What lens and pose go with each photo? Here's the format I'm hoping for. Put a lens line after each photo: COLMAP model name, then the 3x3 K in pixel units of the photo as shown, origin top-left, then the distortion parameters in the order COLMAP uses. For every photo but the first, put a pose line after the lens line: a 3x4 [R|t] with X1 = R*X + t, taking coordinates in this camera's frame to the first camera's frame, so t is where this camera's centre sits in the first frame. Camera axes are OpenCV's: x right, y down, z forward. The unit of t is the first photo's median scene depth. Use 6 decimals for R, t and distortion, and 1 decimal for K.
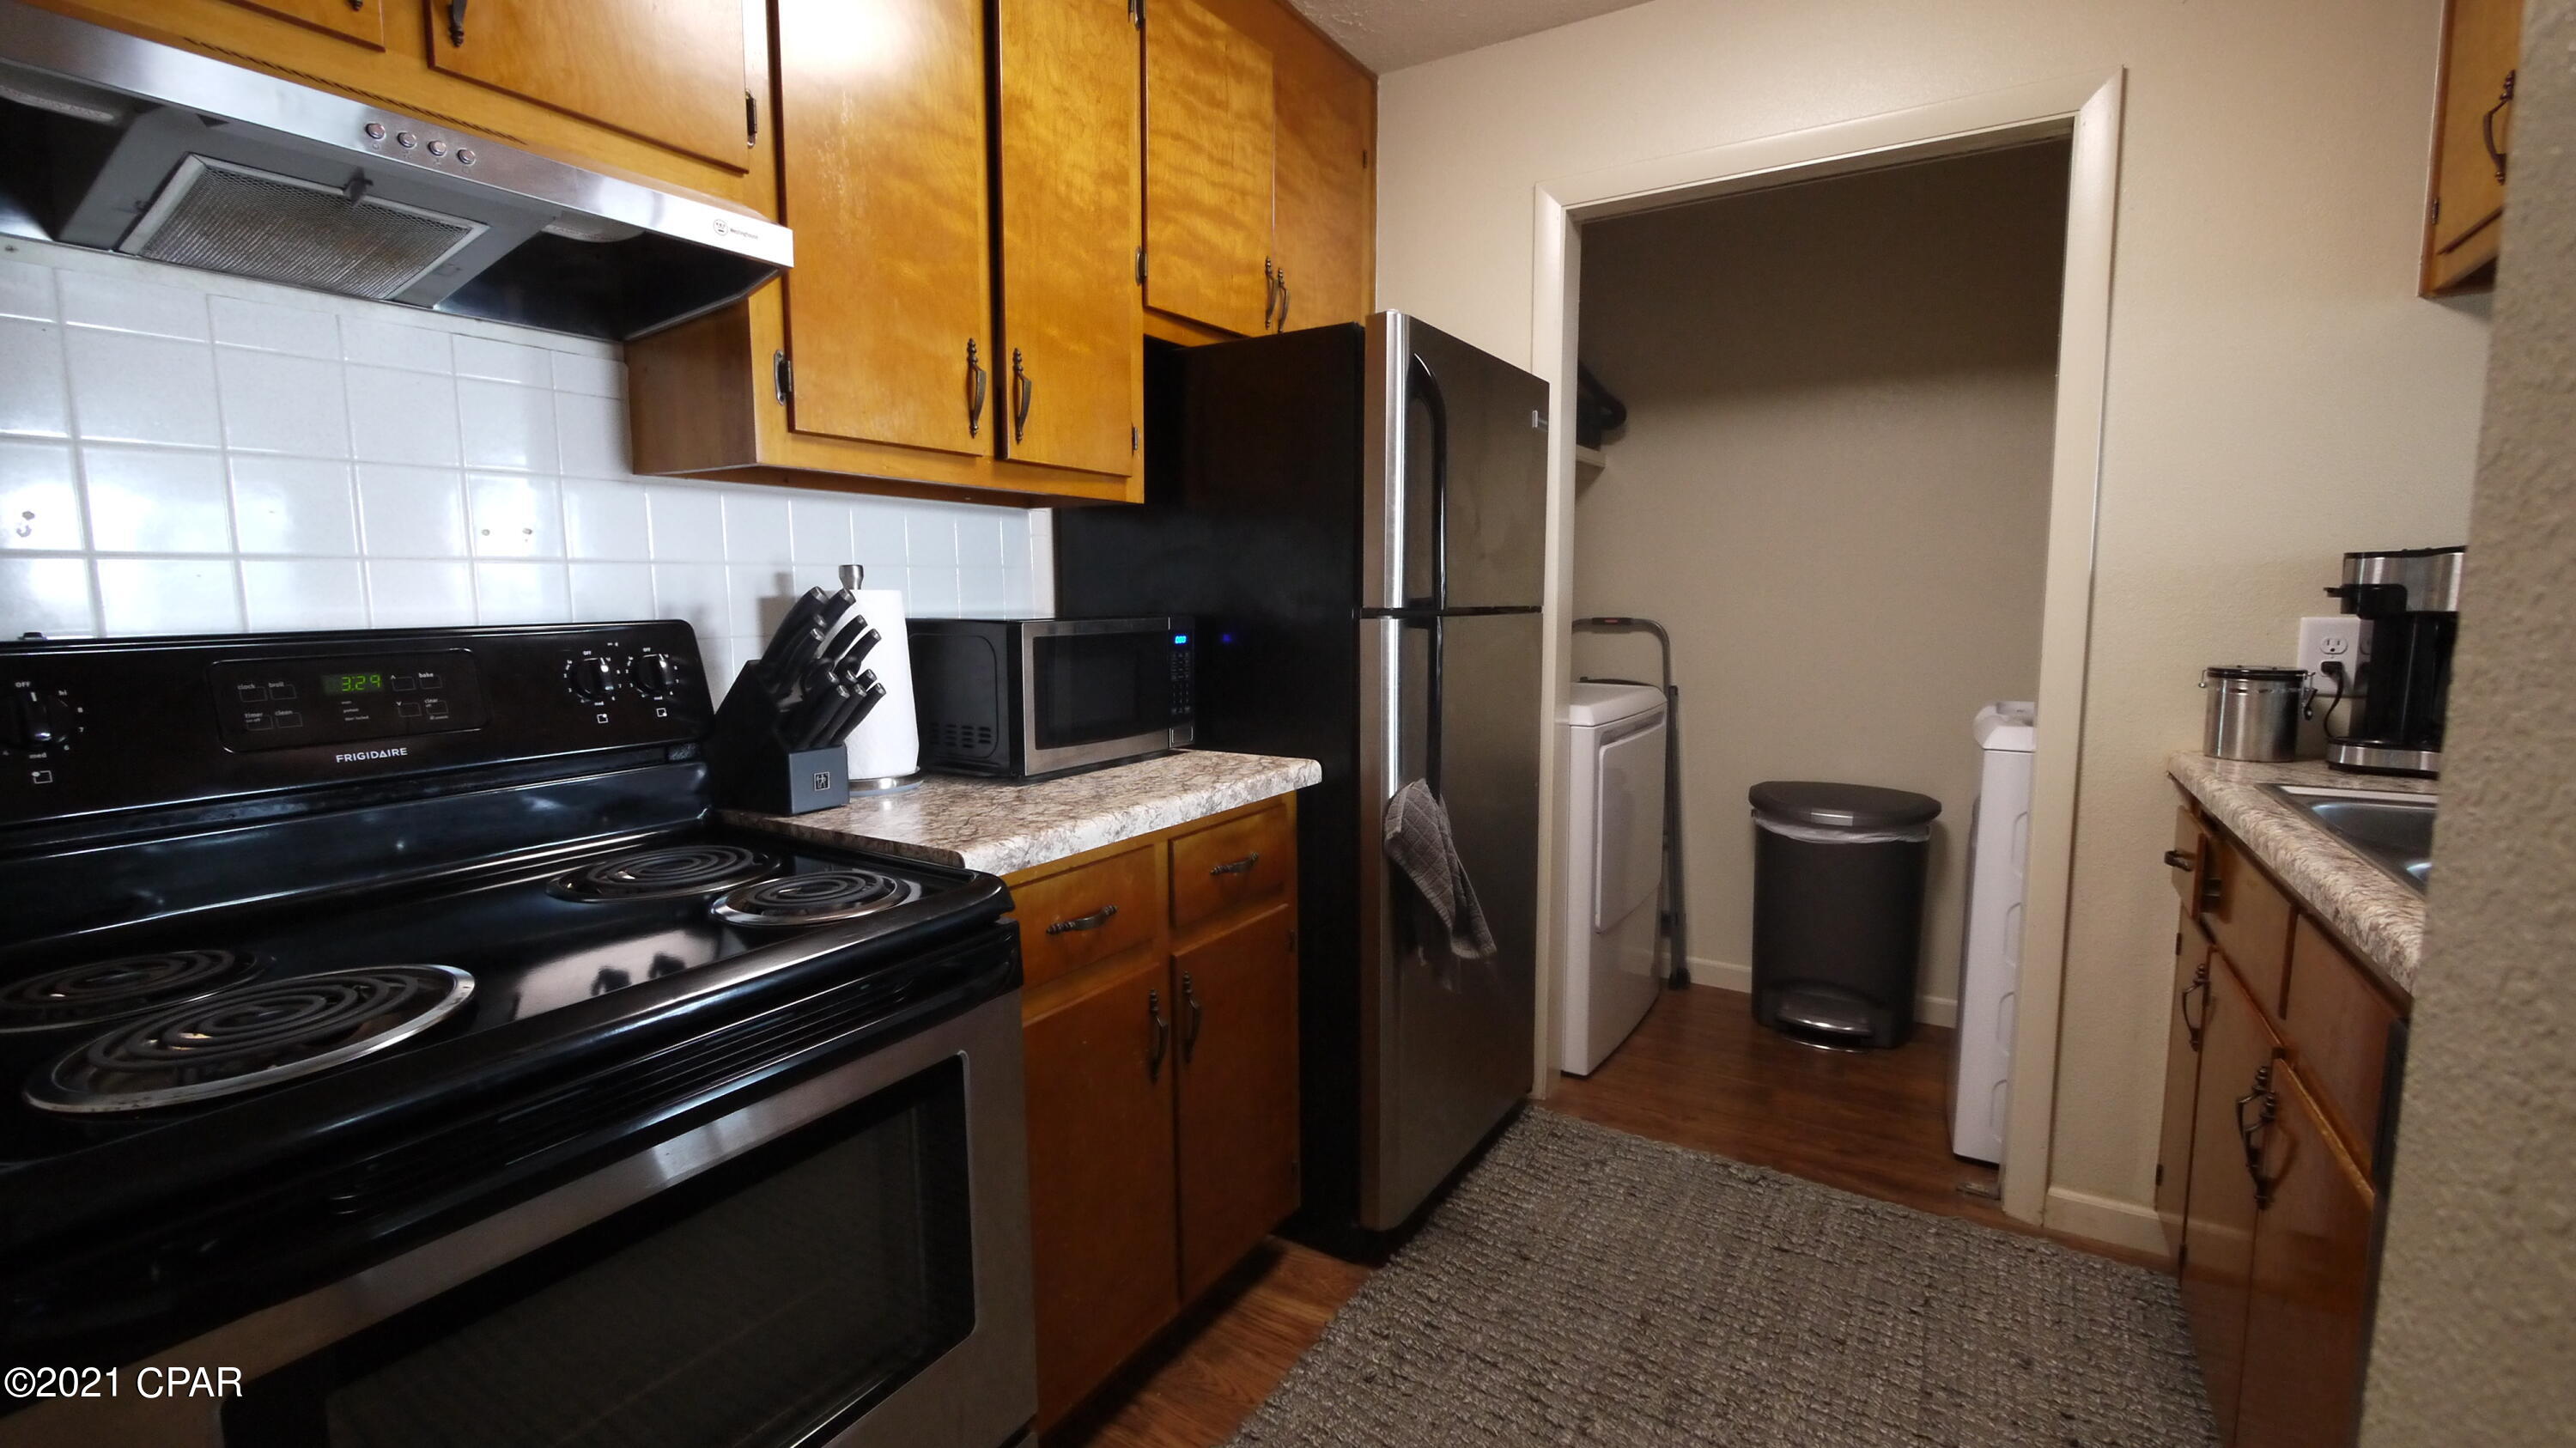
lens RADIAL K [[1120.5, 0, 1279.7], [0, 1120.5, 715.5], [0, 0, 1]] dist [-0.008665, 0.004329]
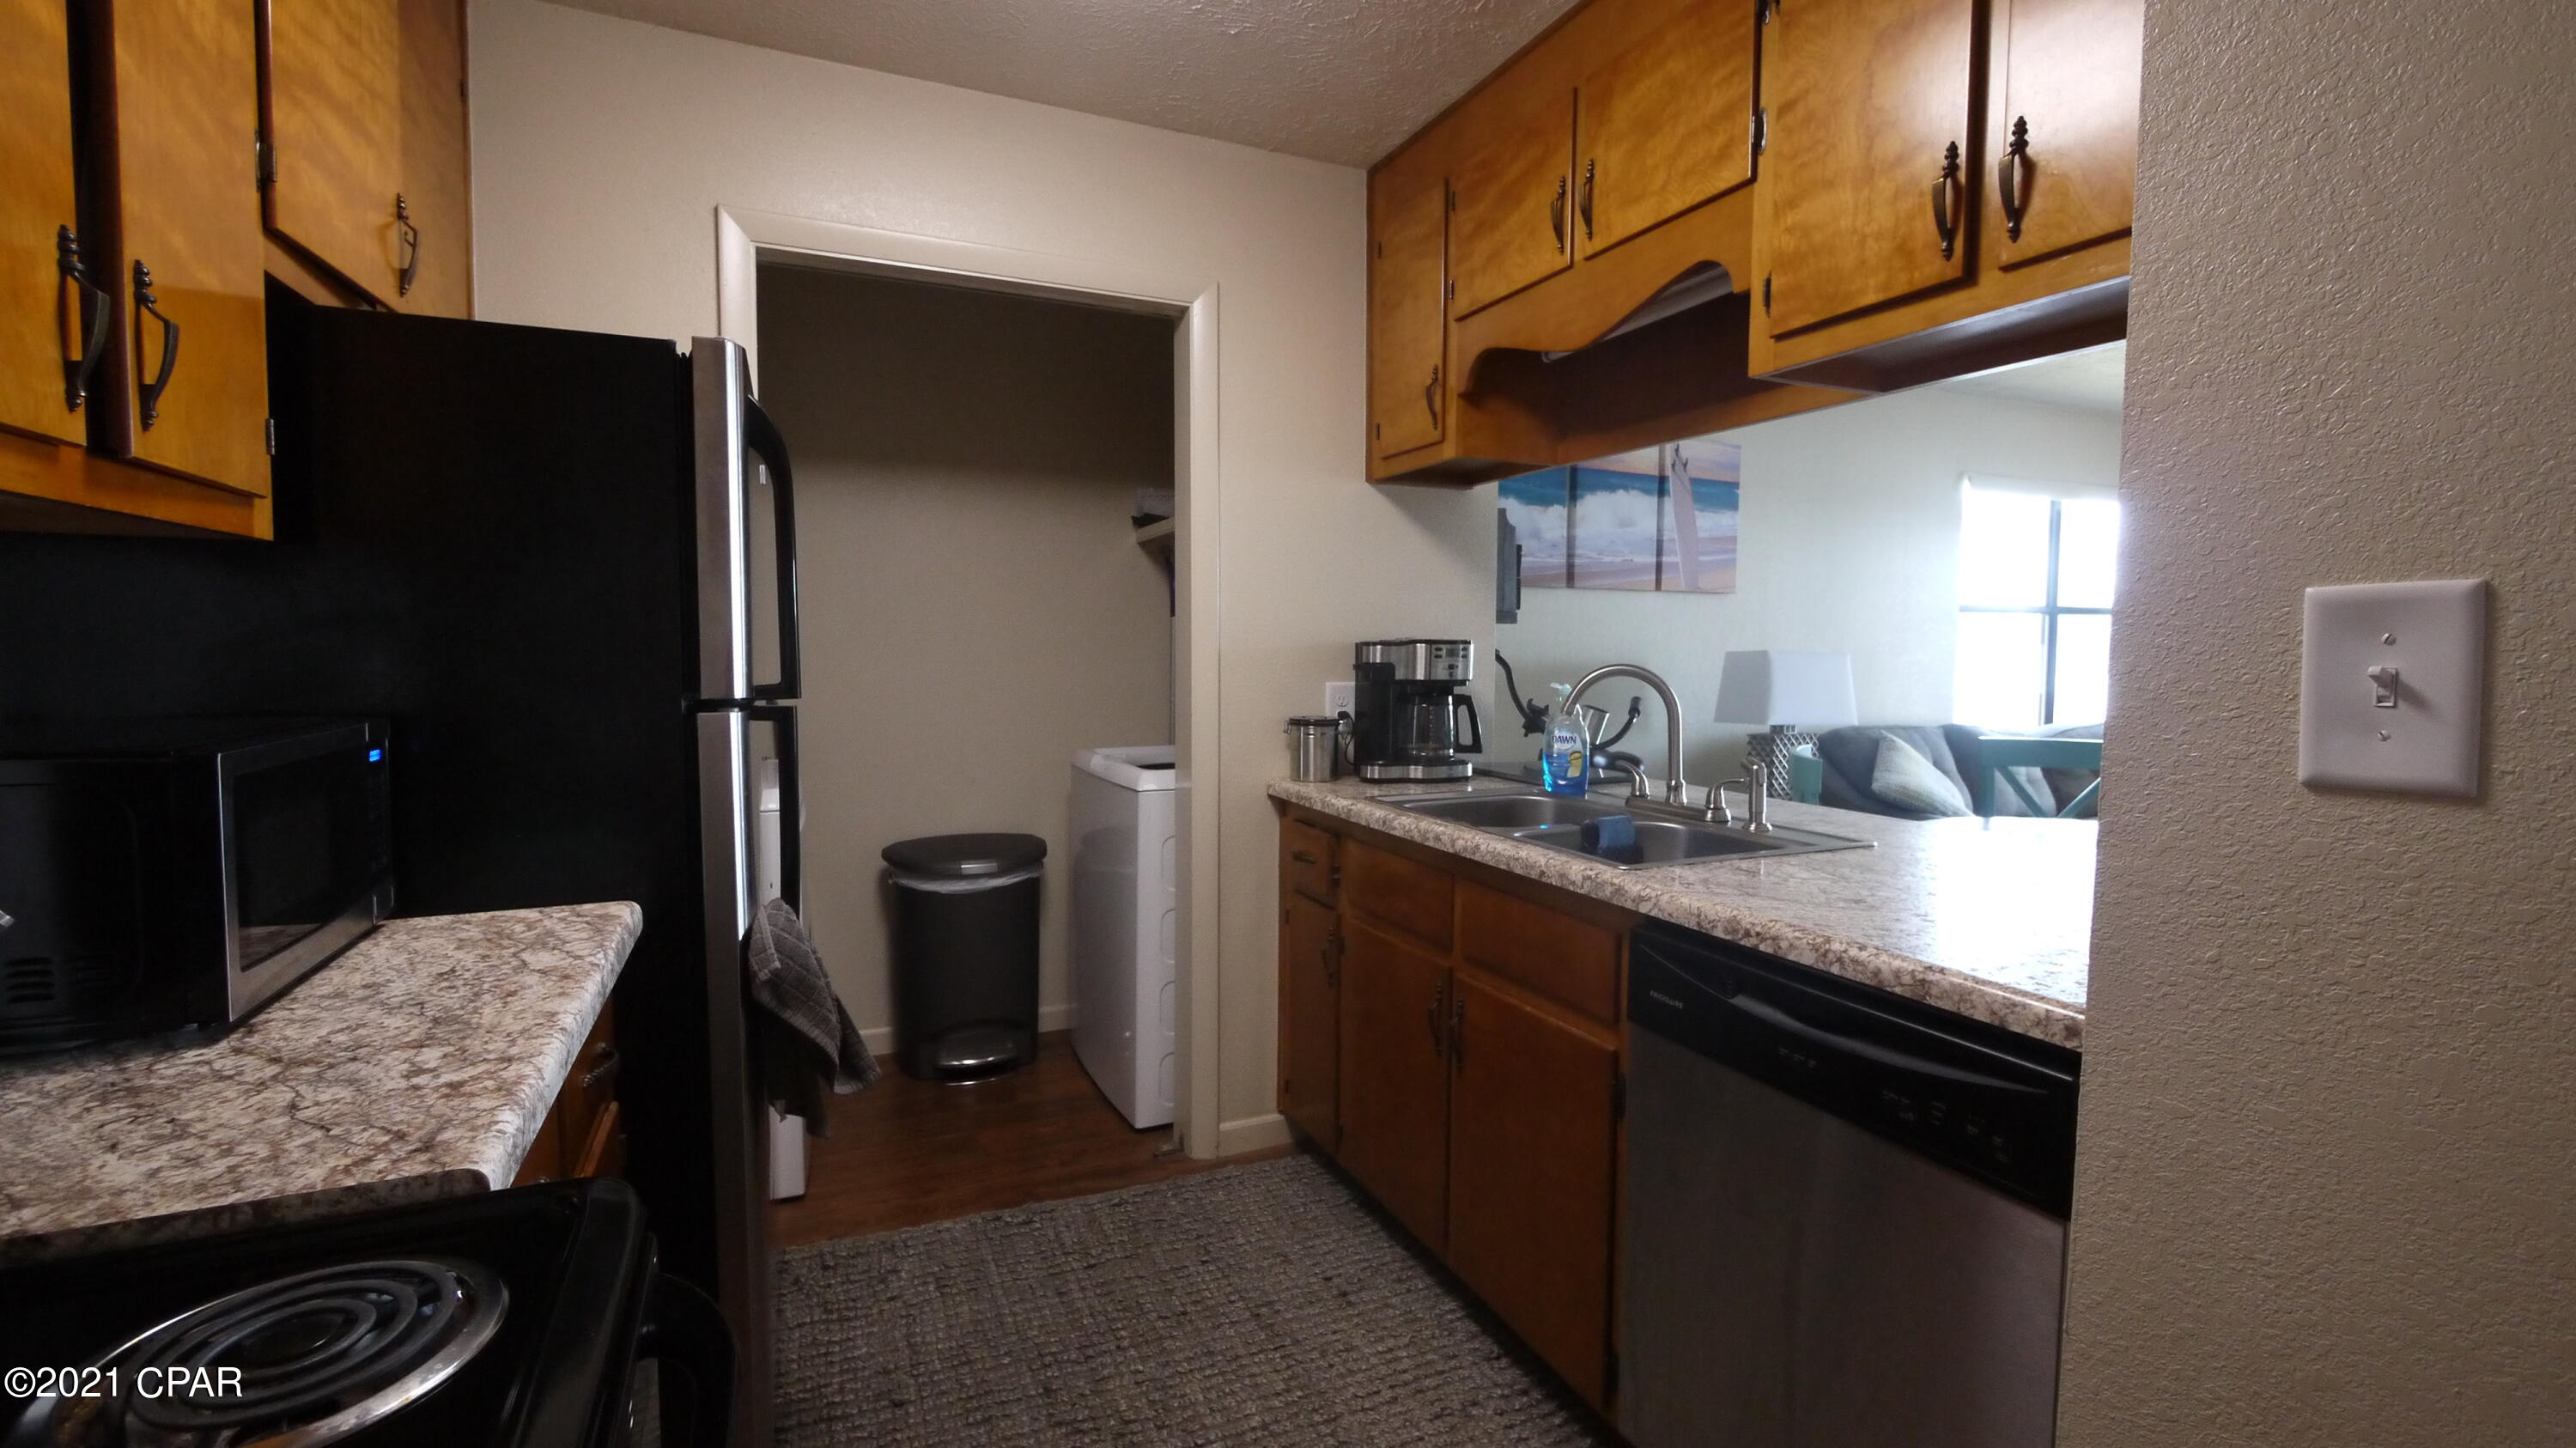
lens RADIAL K [[1120.5, 0, 1279.7], [0, 1120.5, 715.5], [0, 0, 1]] dist [-0.008665, 0.004329]
pose [[0.549601, -0.049112, 0.833983, -0.363038], [0.083121, 0.996532, 0.003907, -0.053273], [-0.831282, 0.067174, 0.551777, 0.218950]]
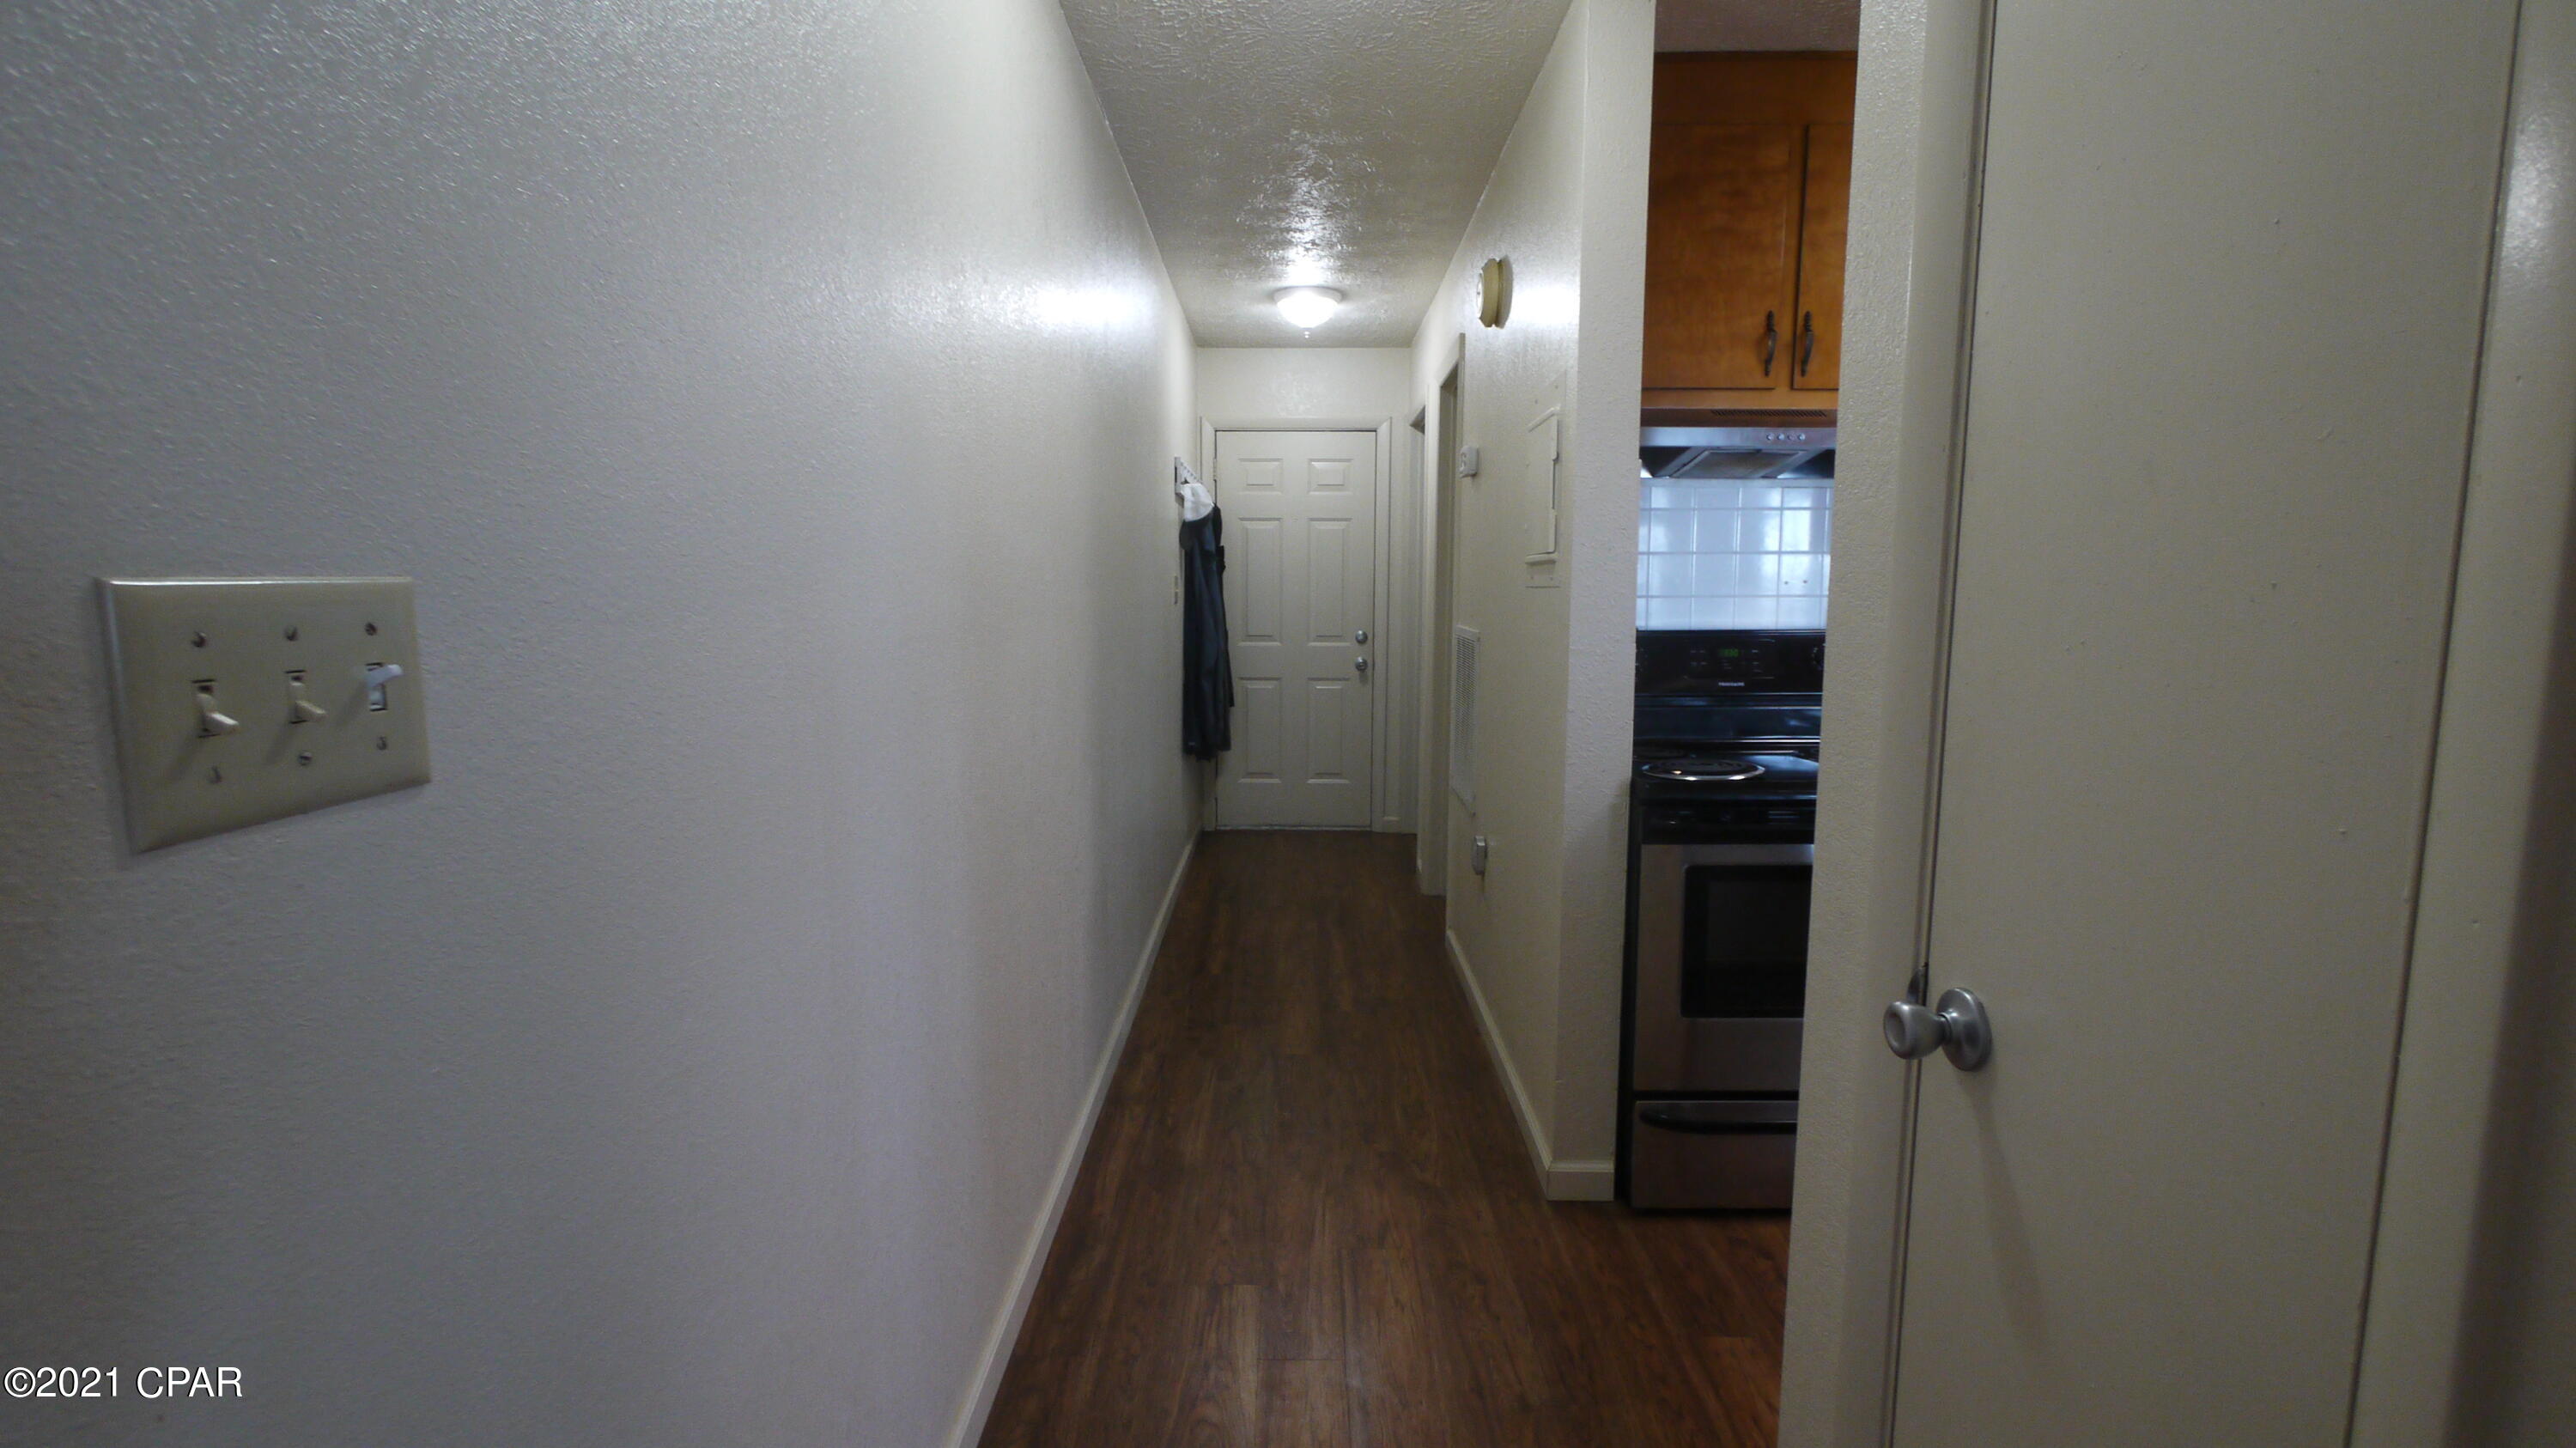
lens RADIAL K [[1120.5, 0, 1279.7], [0, 1120.5, 715.5], [0, 0, 1]] dist [-0.008665, 0.004329]
pose [[0.519030, 0.103489, -0.848468, 0.409071], [-0.096114, 0.993414, 0.062372, 0.027593], [0.849335, 0.049177, 0.525559, -0.614574]]
